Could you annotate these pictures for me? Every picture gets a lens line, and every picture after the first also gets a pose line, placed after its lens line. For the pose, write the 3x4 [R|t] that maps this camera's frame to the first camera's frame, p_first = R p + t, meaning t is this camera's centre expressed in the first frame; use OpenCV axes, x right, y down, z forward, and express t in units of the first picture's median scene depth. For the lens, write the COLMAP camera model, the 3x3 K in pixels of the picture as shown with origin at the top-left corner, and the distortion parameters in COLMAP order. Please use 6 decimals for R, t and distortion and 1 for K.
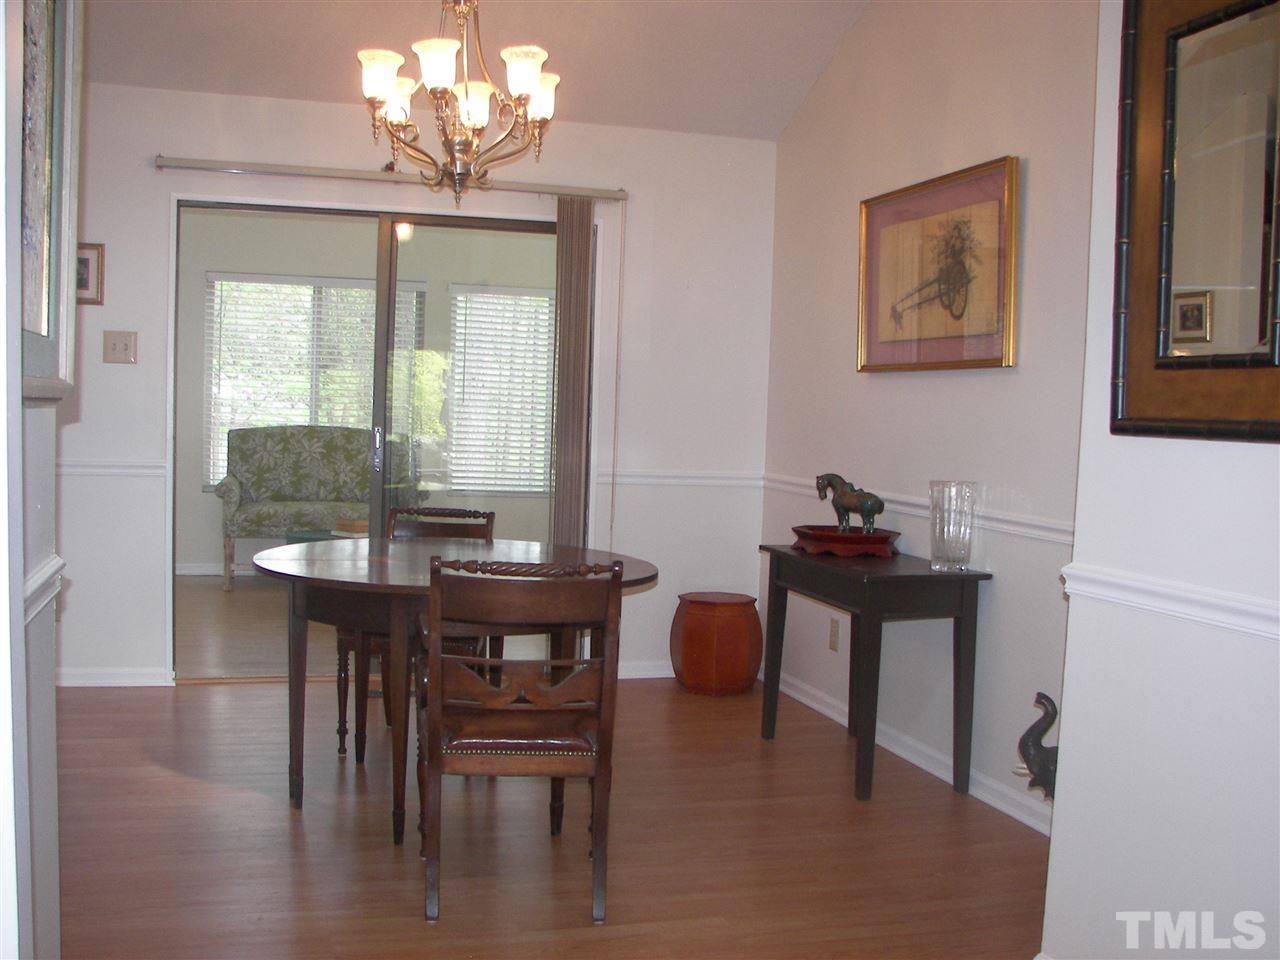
lens RADIAL K [[1376.4, 0, 640.3], [0, 1376.4, 481.3], [0, 0, 1]] dist [-0.131301, 0.000000]
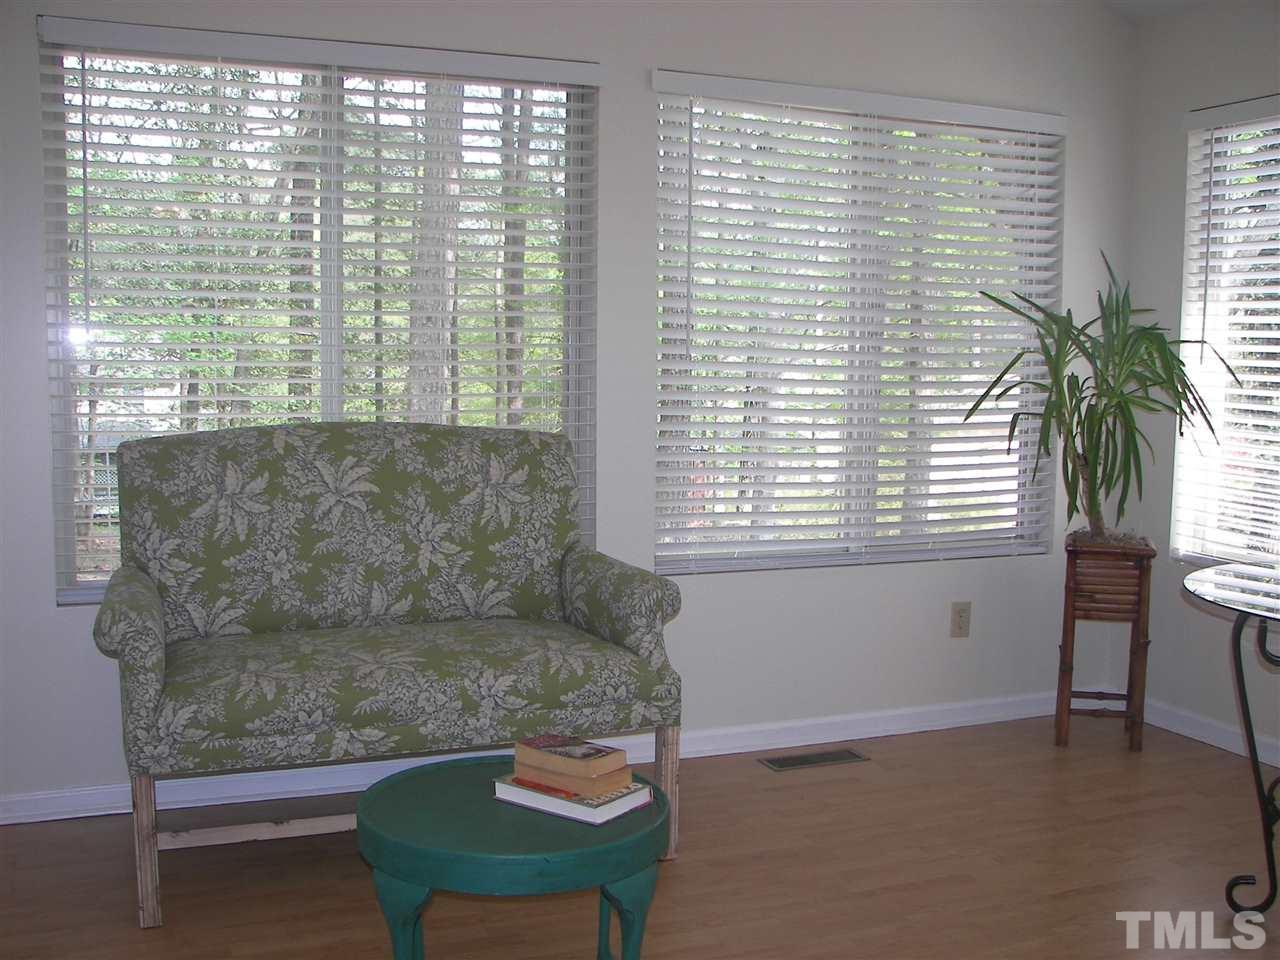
lens RADIAL K [[1376.4, 0, 641.7], [0, 1376.4, 487.9], [0, 0, 1]] dist [-0.131301, 0.000000]
pose [[0.994480, -0.031561, 0.100071, -0.197382], [0.026902, 0.998506, 0.047570, -0.039124], [-0.101422, -0.044616, 0.993843, 0.616020]]
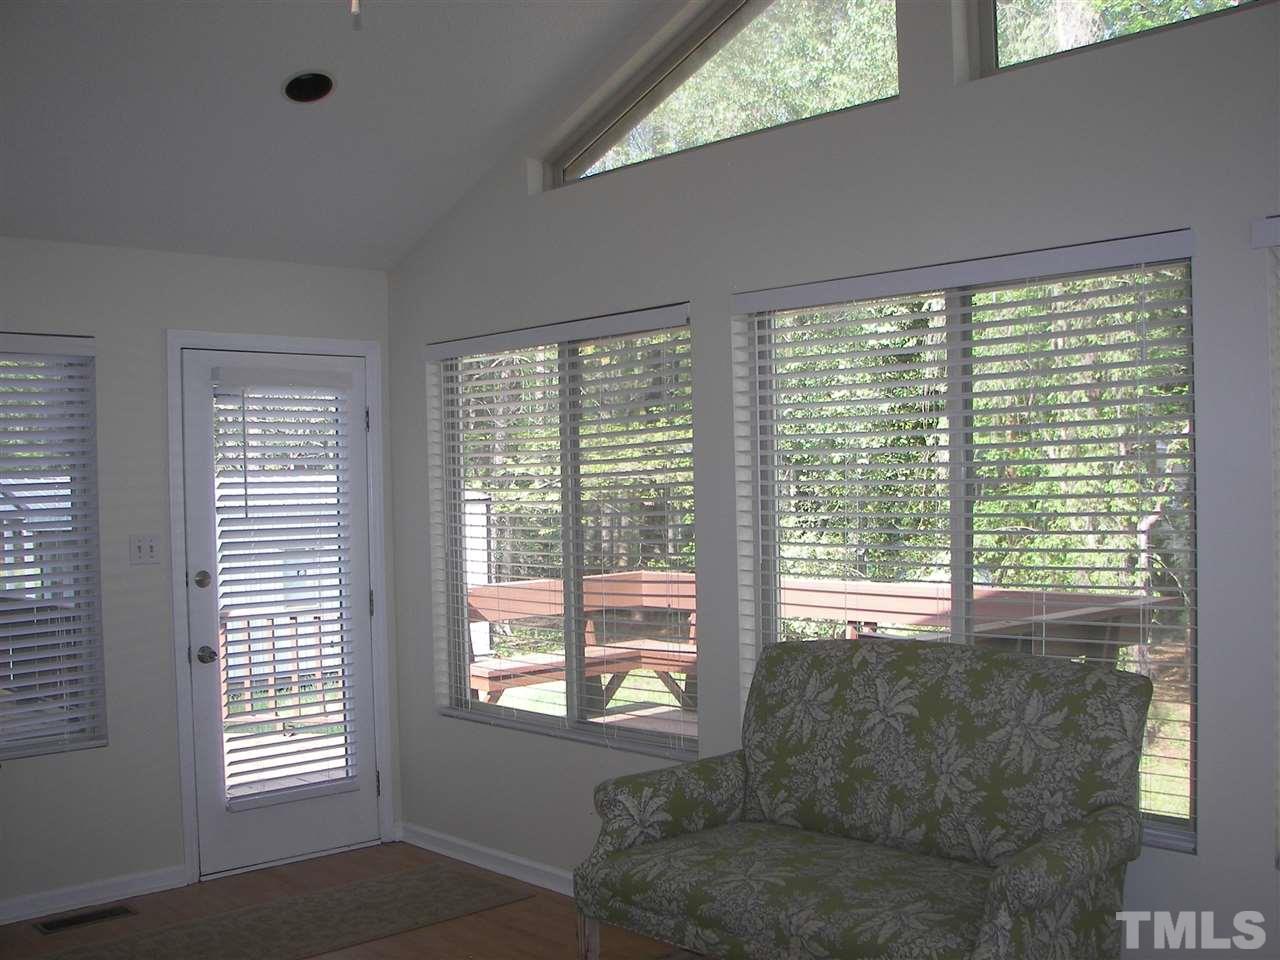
lens RADIAL K [[1376.4, 0, 641.3], [0, 1376.4, 480.4], [0, 0, 1]] dist [-0.131301, 0.000000]
pose [[0.430214, -0.043216, -0.901692, 0.088446], [-0.008281, 0.998623, -0.051812, -0.068045], [0.902689, 0.029757, 0.429263, 0.769929]]
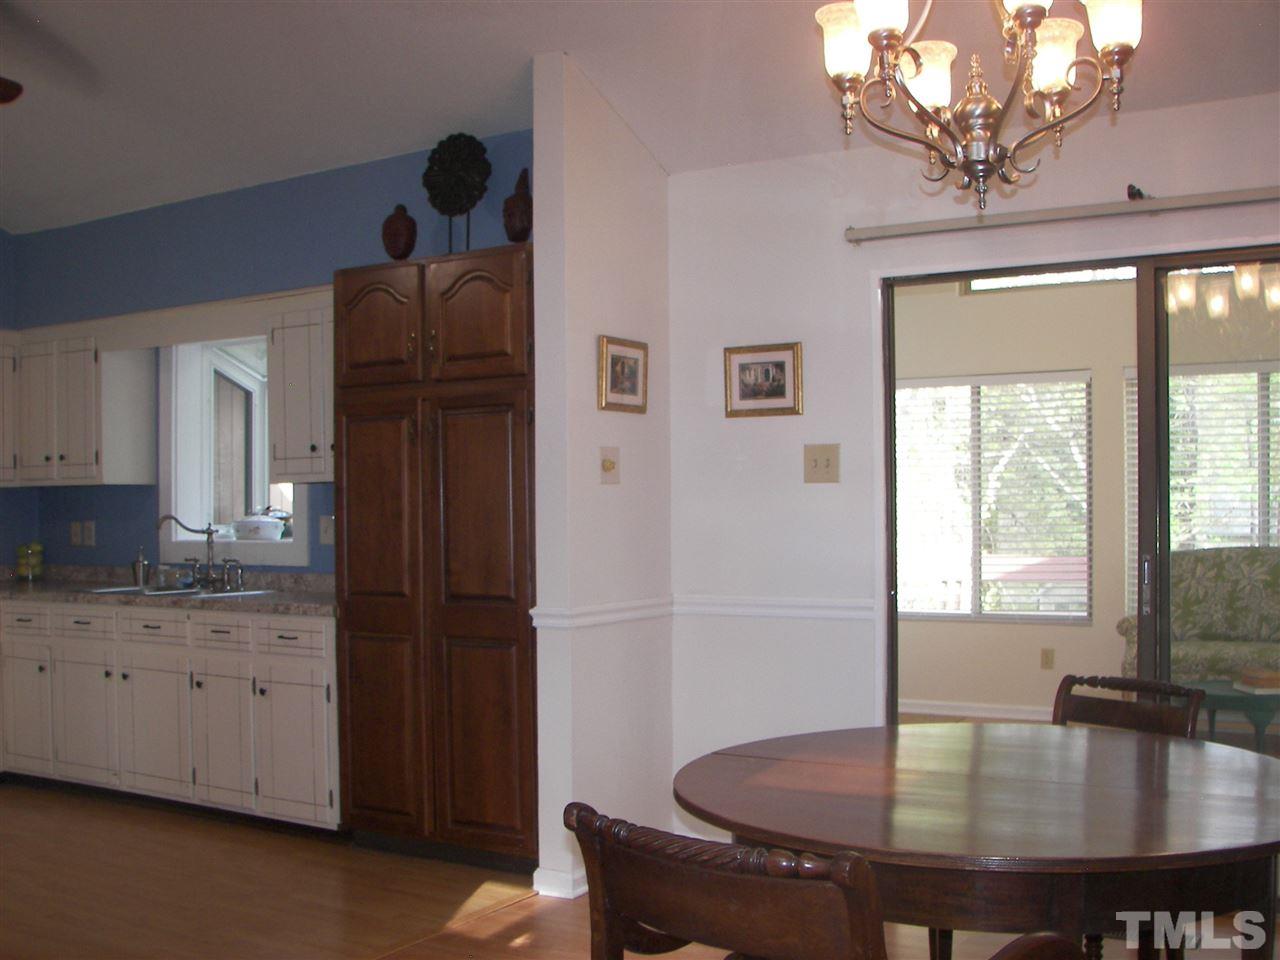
lens RADIAL K [[1376.4, 0, 637.4], [0, 1376.4, 521.6], [0, 0, 1]] dist [-0.131301, 0.000000]
pose [[0.672029, -0.030911, -0.739879, 0.098018], [-0.010270, 0.998643, -0.051050, -0.011686], [0.740453, 0.041906, 0.670800, 0.210329]]
